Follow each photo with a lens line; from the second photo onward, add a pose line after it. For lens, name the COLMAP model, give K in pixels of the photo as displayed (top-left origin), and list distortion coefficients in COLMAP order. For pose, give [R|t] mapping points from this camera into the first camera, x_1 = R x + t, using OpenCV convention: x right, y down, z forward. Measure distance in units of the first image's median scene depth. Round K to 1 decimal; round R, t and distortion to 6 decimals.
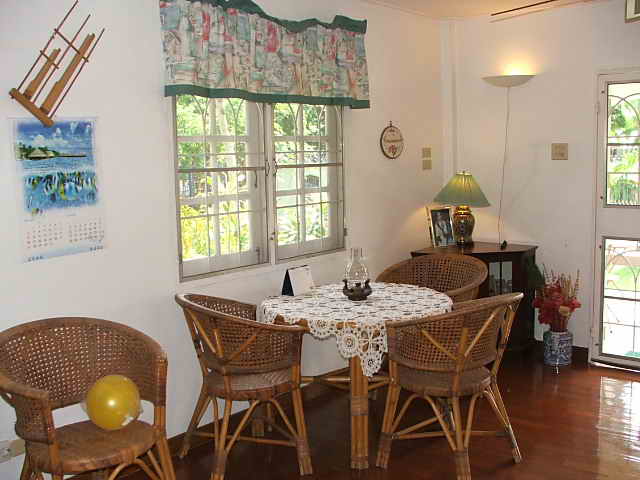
lens RADIAL K [[712.5, 0, 322.5], [0, 712.5, 240.3], [0, 0, 1]] dist [-0.128662, 0.000000]
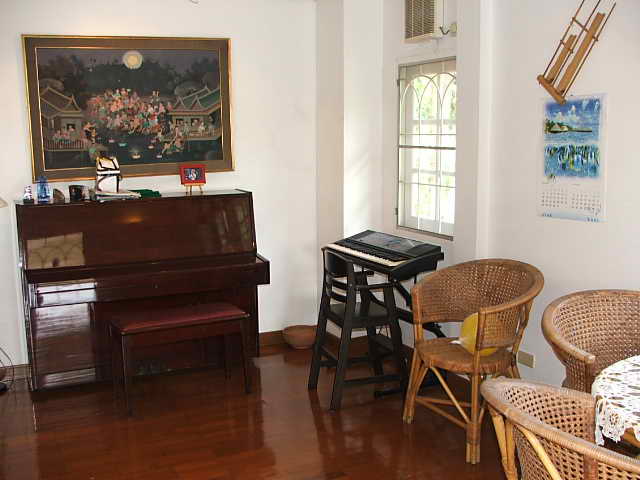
lens RADIAL K [[712.5, 0, 324.1], [0, 712.5, 239.7], [0, 0, 1]] dist [-0.128662, 0.000000]
pose [[-0.413515, 0.158354, -0.896621, 0.814501], [-0.095523, 0.971780, 0.215682, -0.152678], [0.905473, 0.174836, -0.386719, 1.090643]]
